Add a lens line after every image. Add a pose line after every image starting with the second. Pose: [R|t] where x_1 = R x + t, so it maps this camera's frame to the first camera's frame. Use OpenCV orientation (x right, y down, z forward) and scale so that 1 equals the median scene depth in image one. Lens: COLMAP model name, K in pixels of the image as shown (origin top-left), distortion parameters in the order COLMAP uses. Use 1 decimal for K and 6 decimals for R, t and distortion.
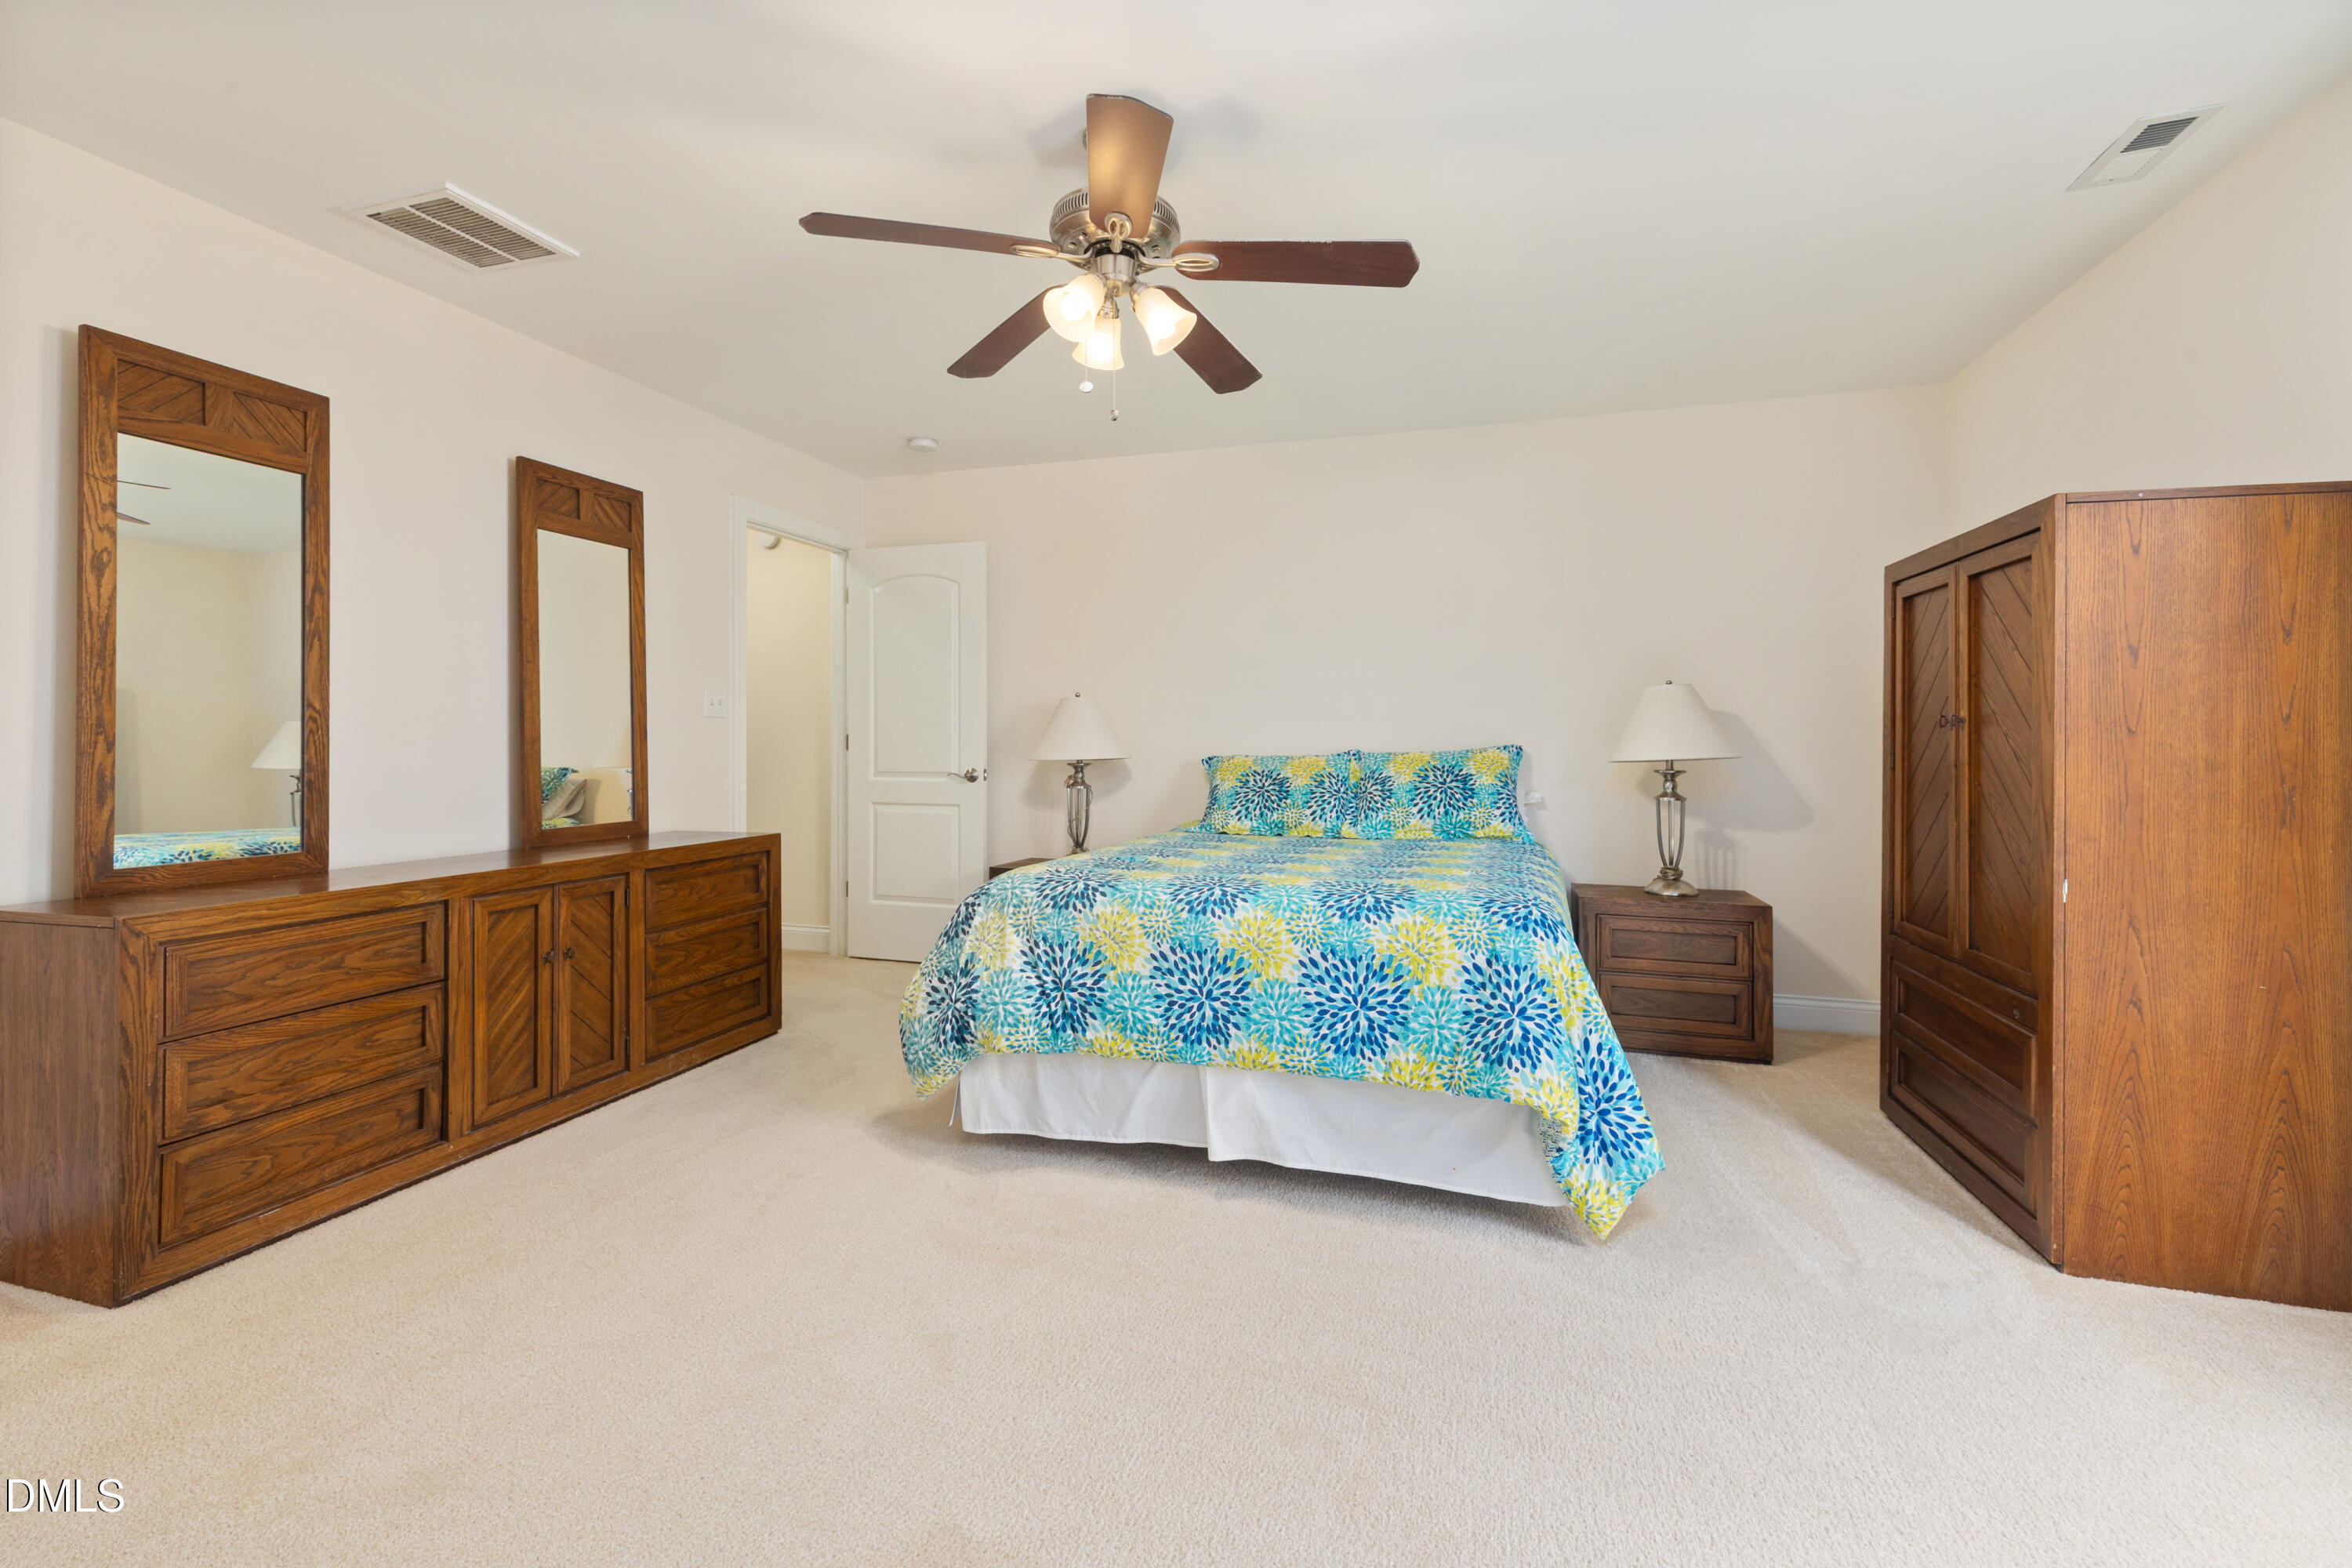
lens RADIAL K [[993.3, 0, 1167.1], [0, 993.3, 744.3], [0, 0, 1]] dist [-0.001327, 0.000730]
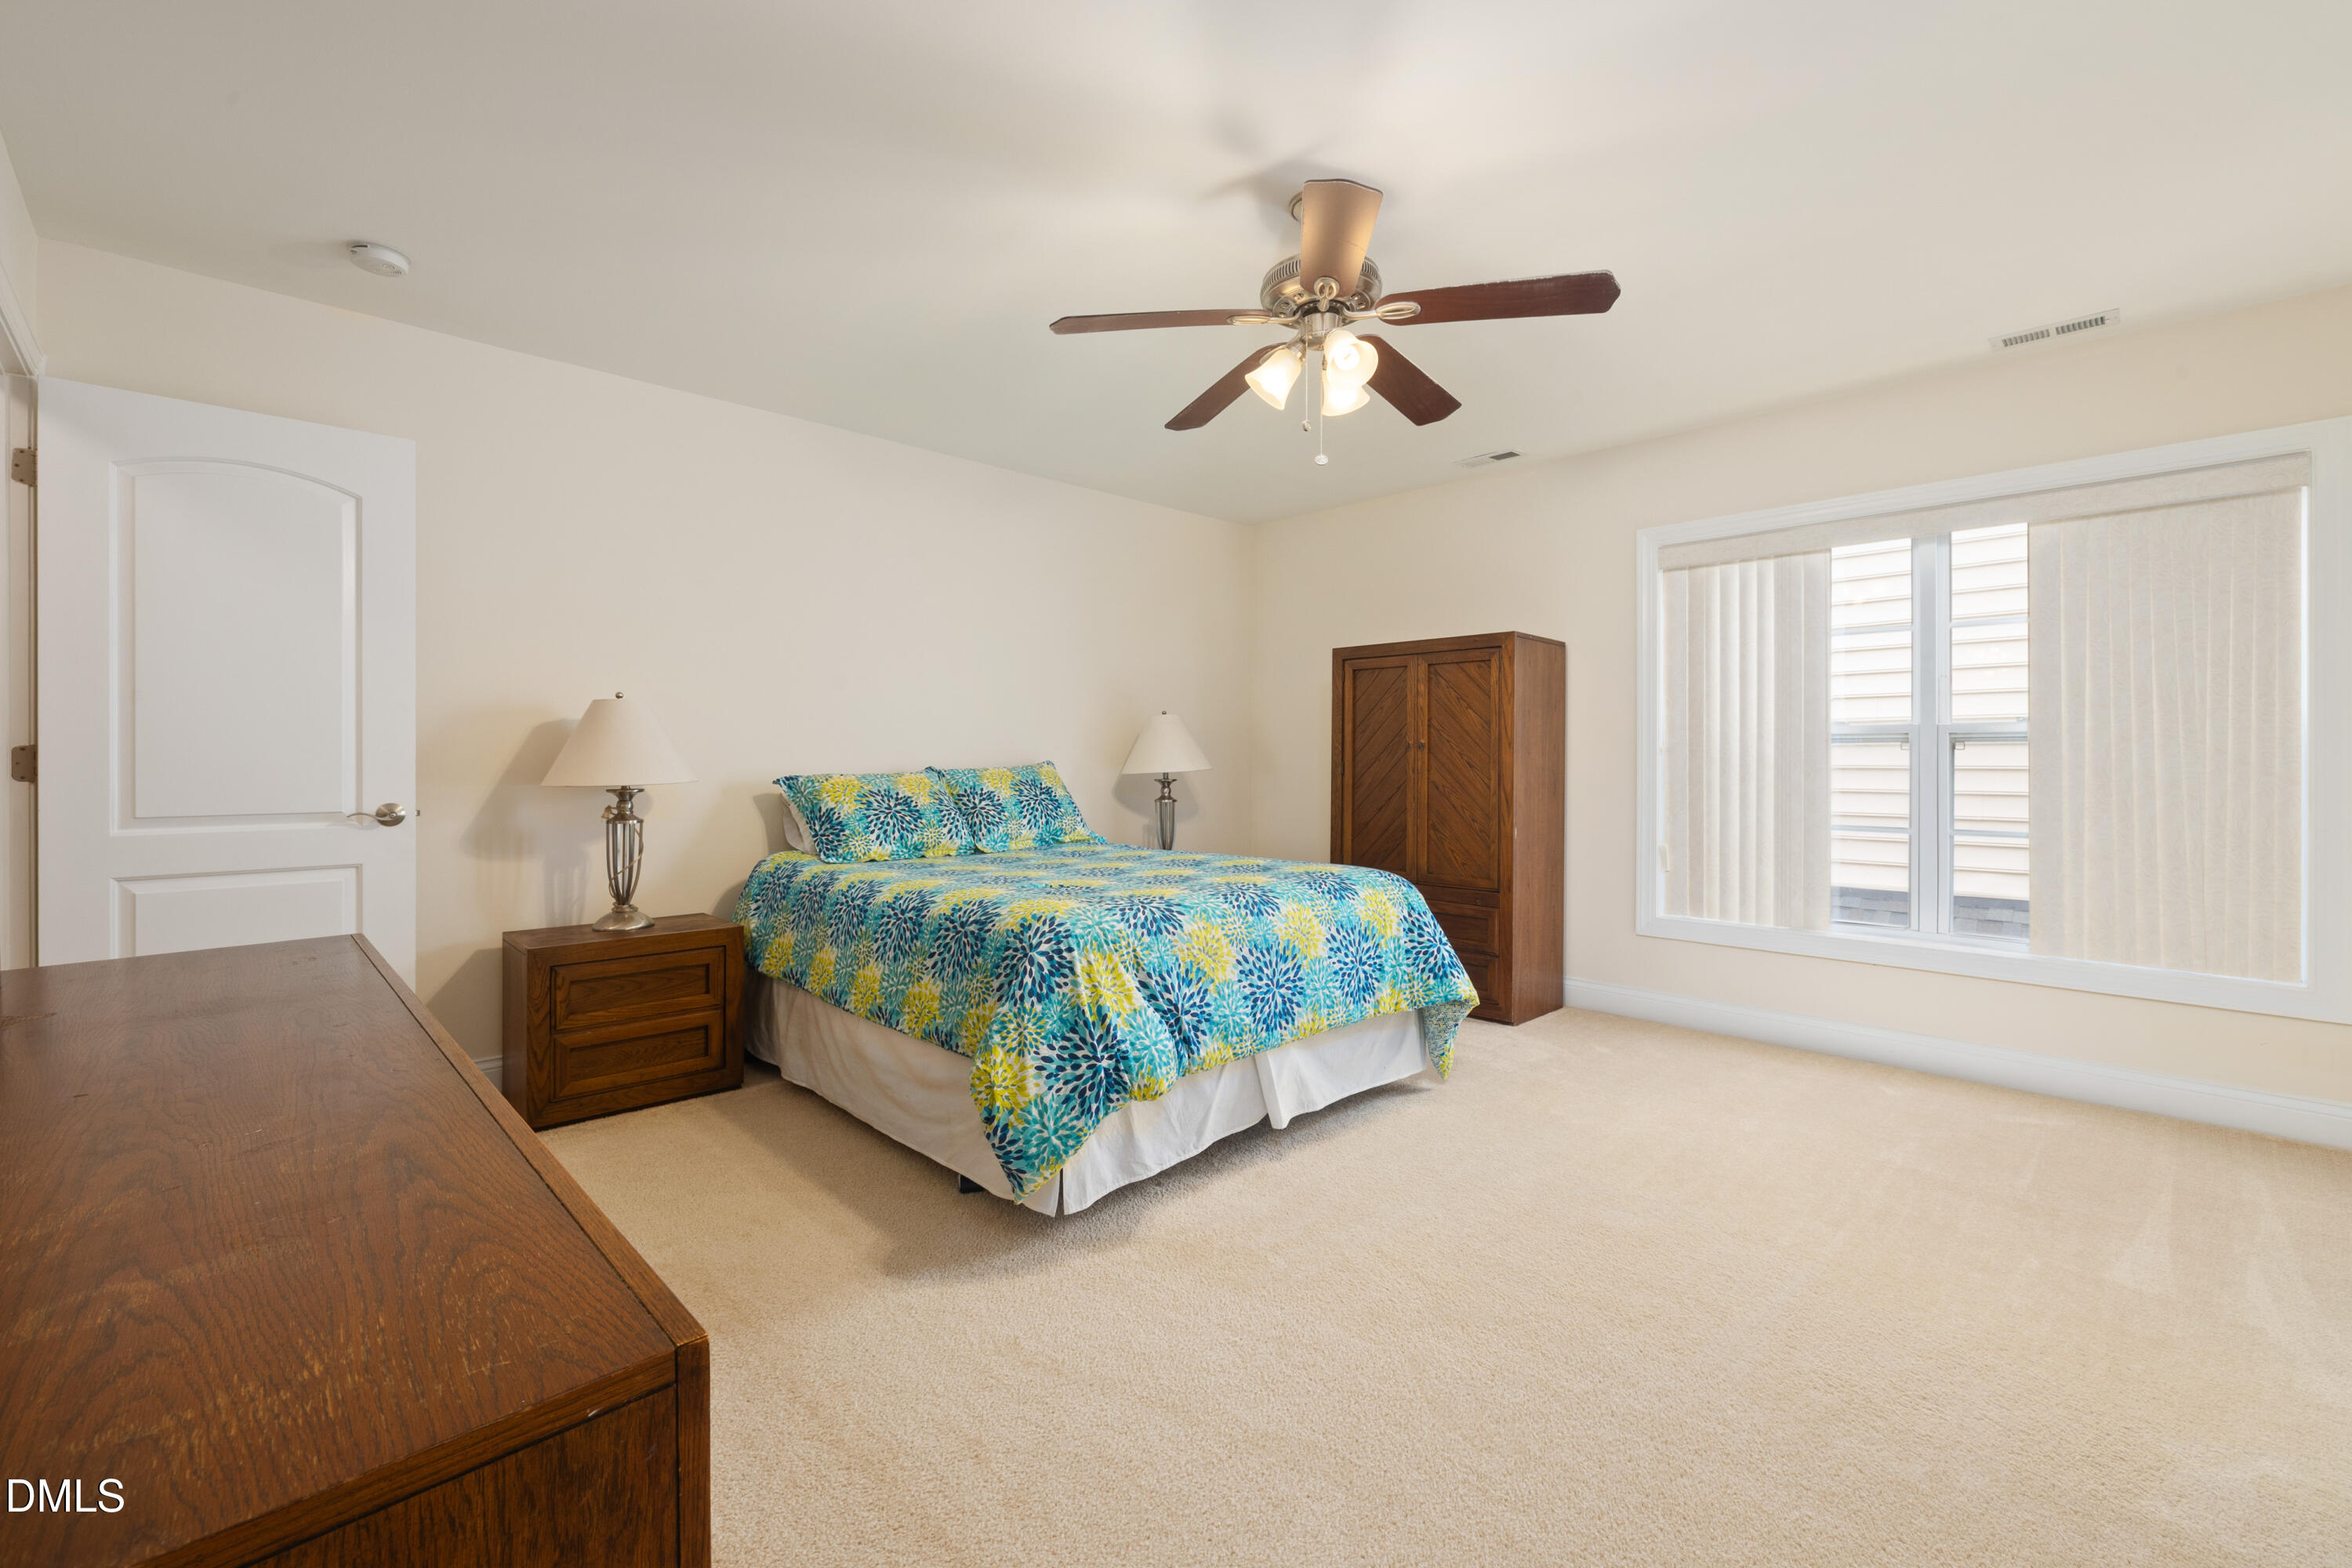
lens RADIAL K [[993.3, 0, 1155.4], [0, 993.3, 768.6], [0, 0, 1]] dist [-0.001327, 0.000730]
pose [[0.485359, -0.012898, 0.874220, -0.975798], [0.002572, 0.999908, 0.013325, -0.008328], [-0.874311, -0.004219, 0.485348, 0.553168]]
